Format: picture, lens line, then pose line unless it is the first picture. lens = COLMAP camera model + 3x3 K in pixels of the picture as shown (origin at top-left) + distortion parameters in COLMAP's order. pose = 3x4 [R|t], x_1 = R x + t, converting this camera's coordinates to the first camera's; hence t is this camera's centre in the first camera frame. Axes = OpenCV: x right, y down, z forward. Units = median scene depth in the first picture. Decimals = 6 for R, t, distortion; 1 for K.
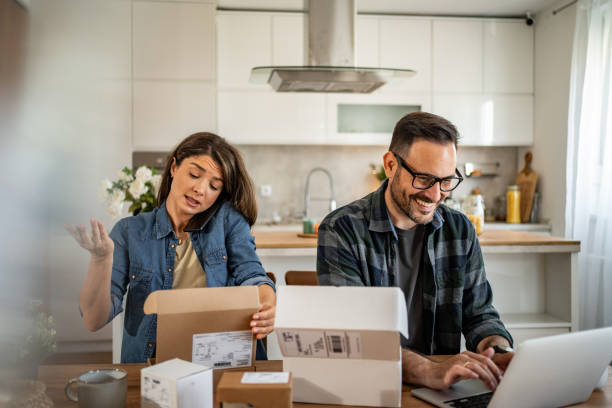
lens RADIAL K [[618.6, 0, 294.8], [0, 618.6, 242.2], [0, 0, 1]] dist [-0.009261, 0.000000]
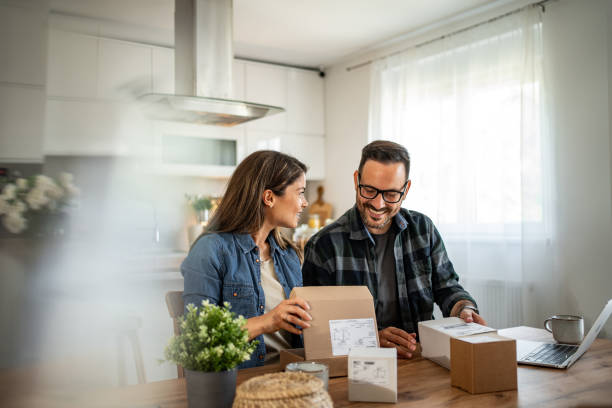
lens RADIAL K [[618.6, 0, 299.9], [0, 618.6, 237.3], [0, 0, 1]] dist [-0.009261, 0.000000]
pose [[0.886096, -0.016322, 0.463214, -0.229475], [0.047181, 0.997365, -0.055110, 0.013196], [-0.461094, 0.070687, 0.884531, 0.006649]]
